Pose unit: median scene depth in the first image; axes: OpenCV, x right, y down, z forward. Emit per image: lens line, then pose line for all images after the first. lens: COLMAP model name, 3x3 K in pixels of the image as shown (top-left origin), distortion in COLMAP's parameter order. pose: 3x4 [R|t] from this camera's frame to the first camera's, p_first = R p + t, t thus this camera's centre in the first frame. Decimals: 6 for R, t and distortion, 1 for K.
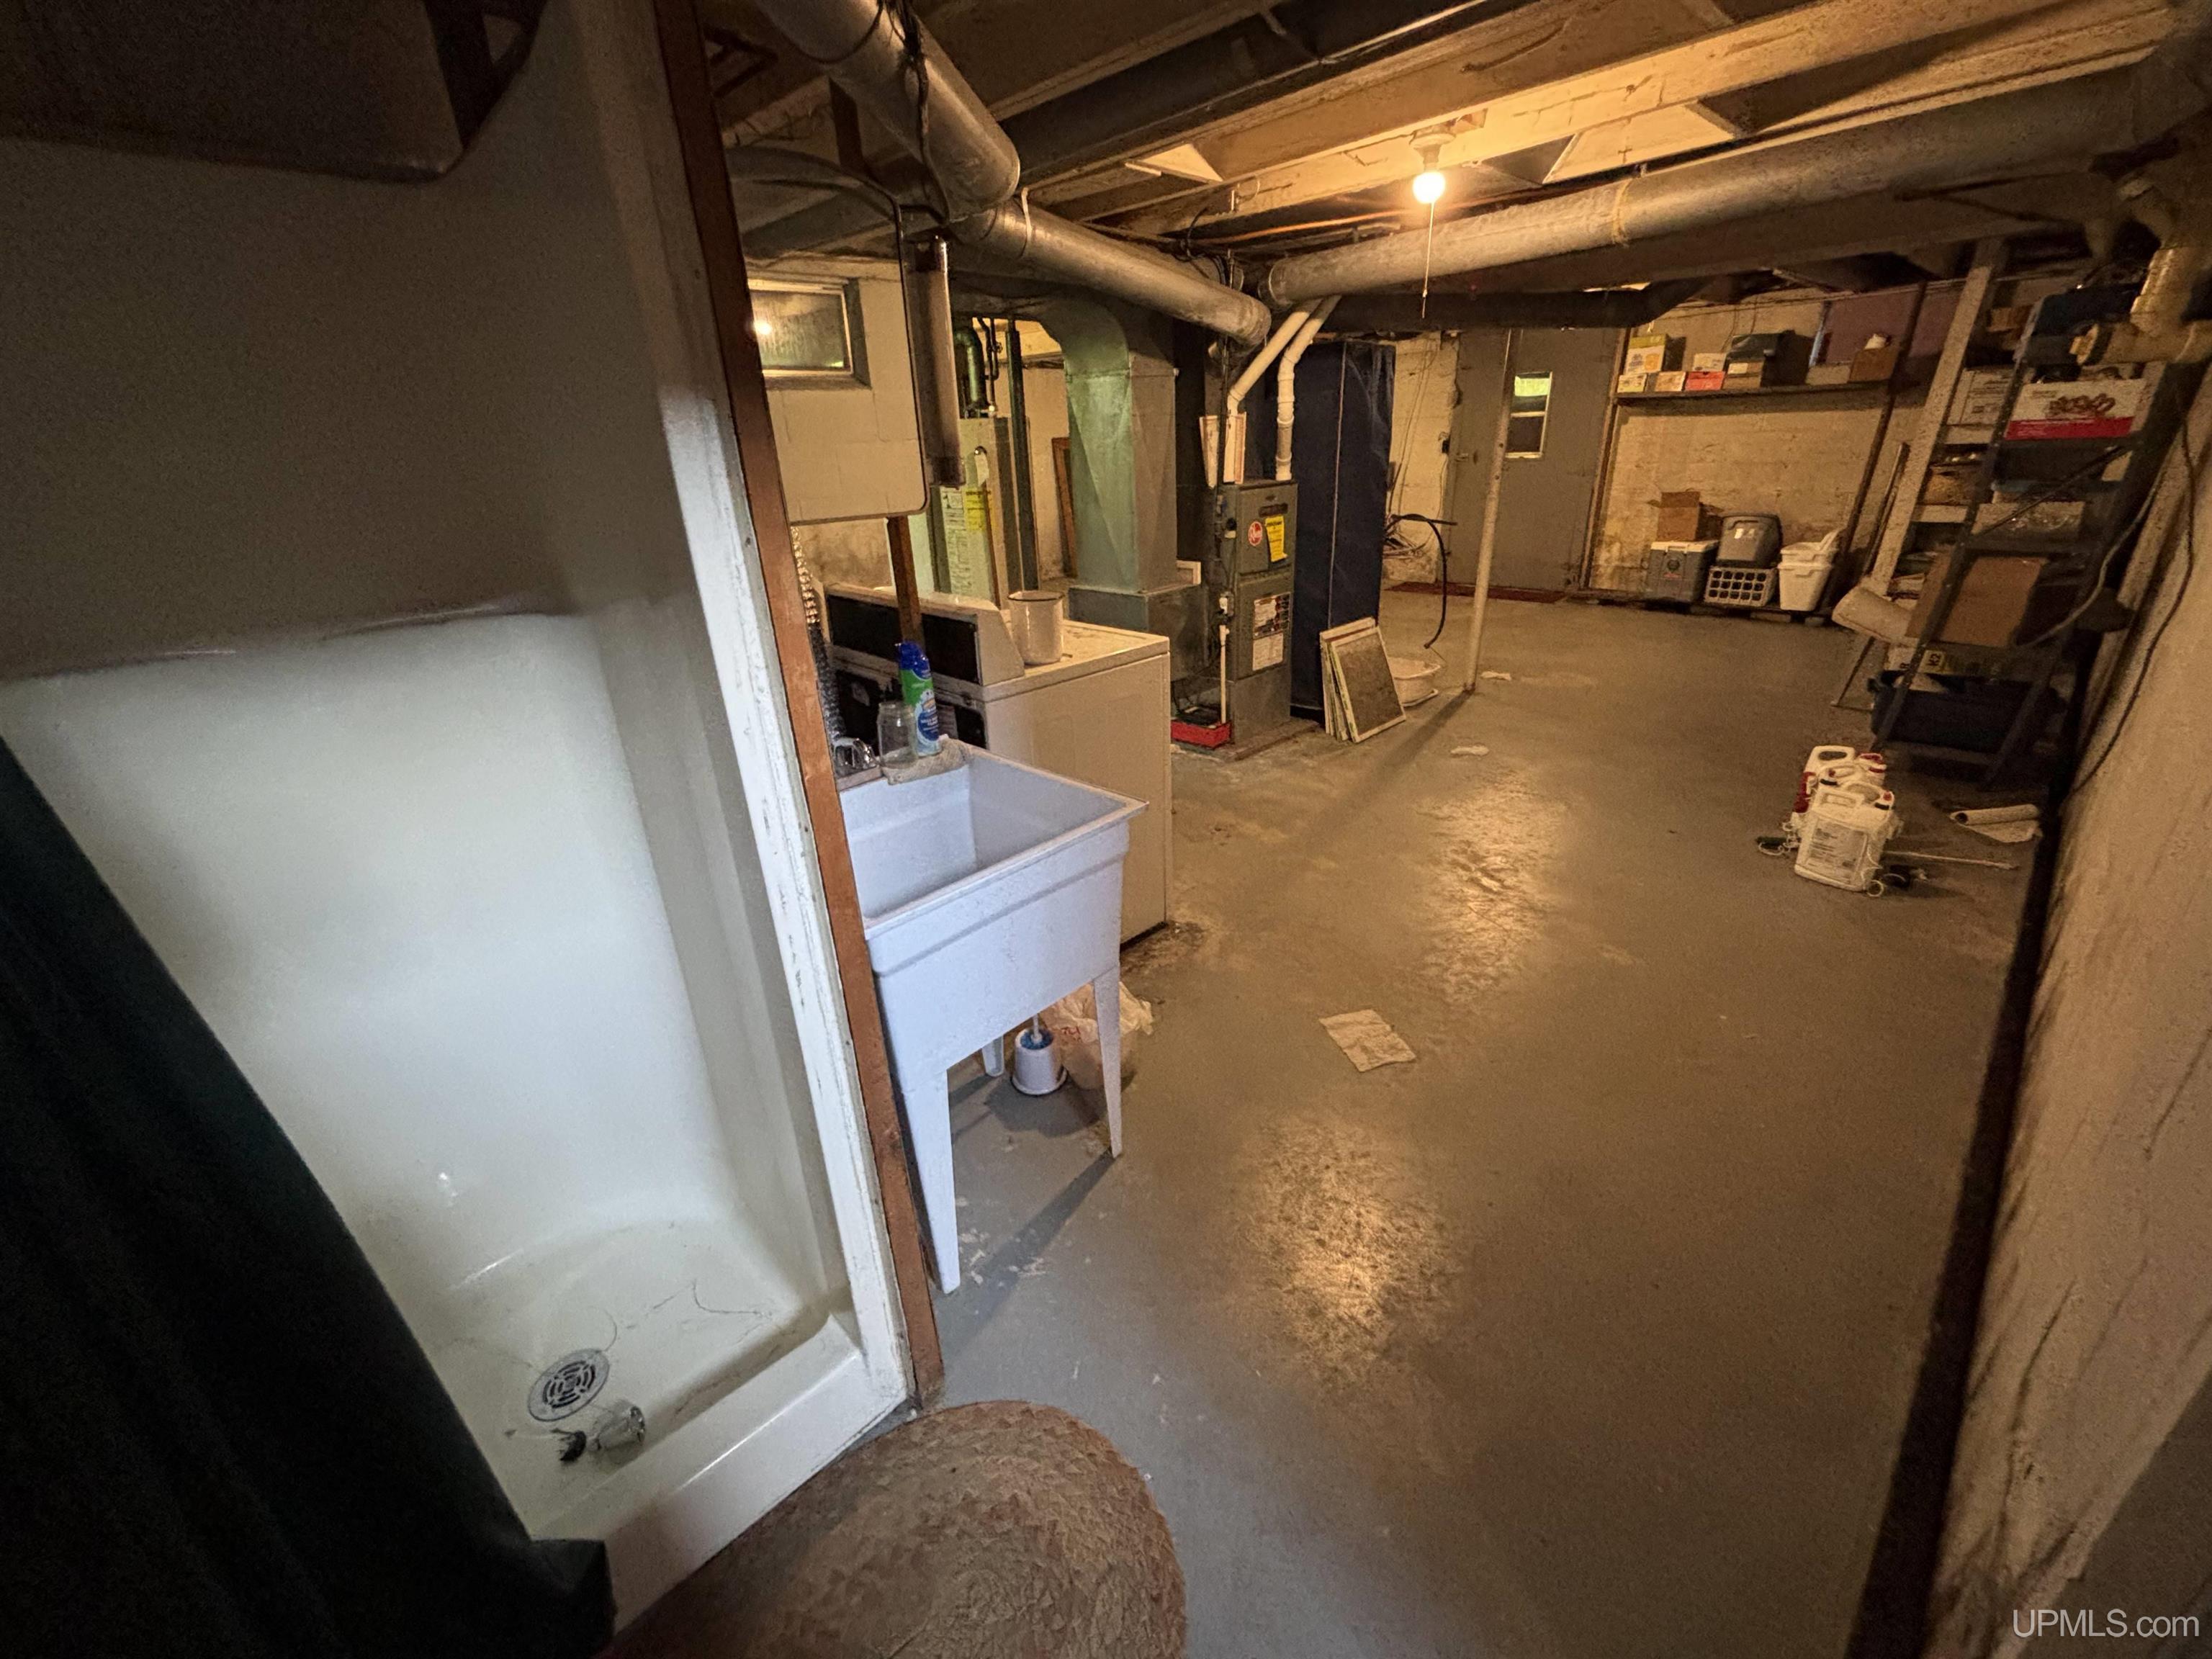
lens RADIAL K [[894.9, 0, 1101.7], [0, 894.9, 831.7], [0, 0, 1]] dist [-0.000629, 0.000857]
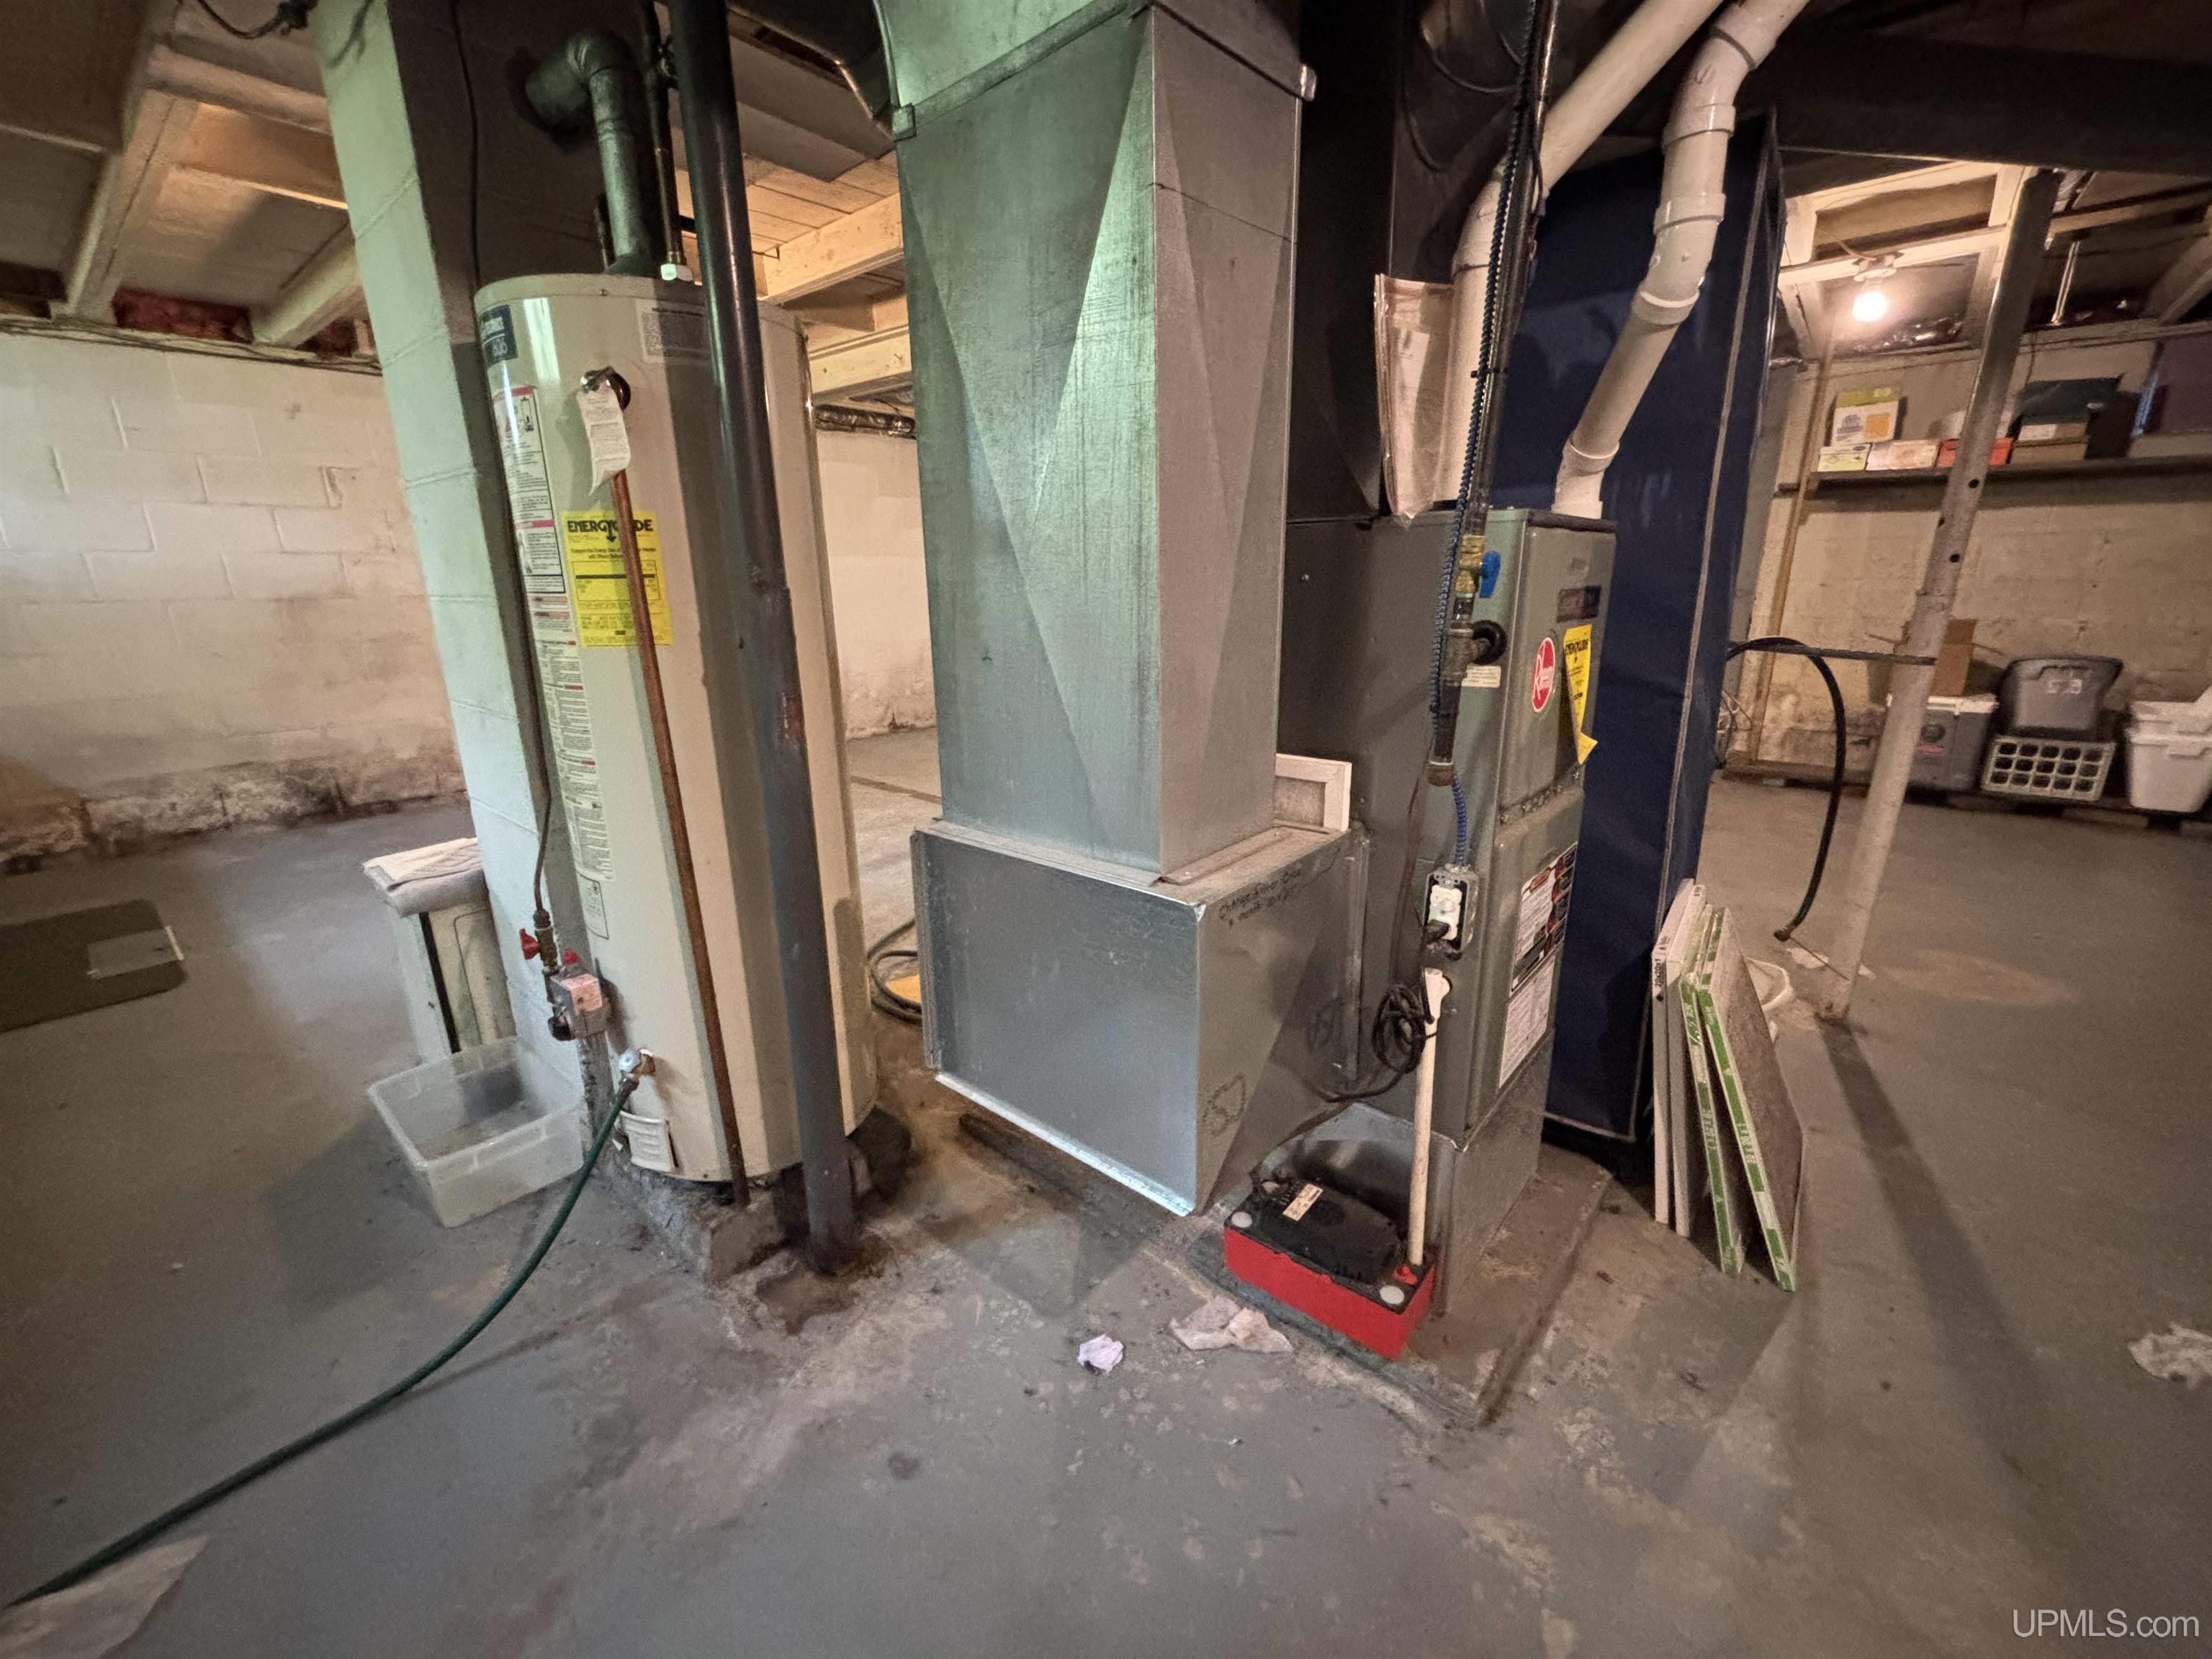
lens RADIAL K [[894.9, 0, 1111.2], [0, 894.9, 826.2], [0, 0, 1]] dist [-0.000629, 0.000857]
pose [[0.994481, 0.001337, 0.104913, -0.001355], [0.013931, 0.989383, -0.144664, -0.162879], [-0.103992, 0.145327, 0.983903, 0.489954]]
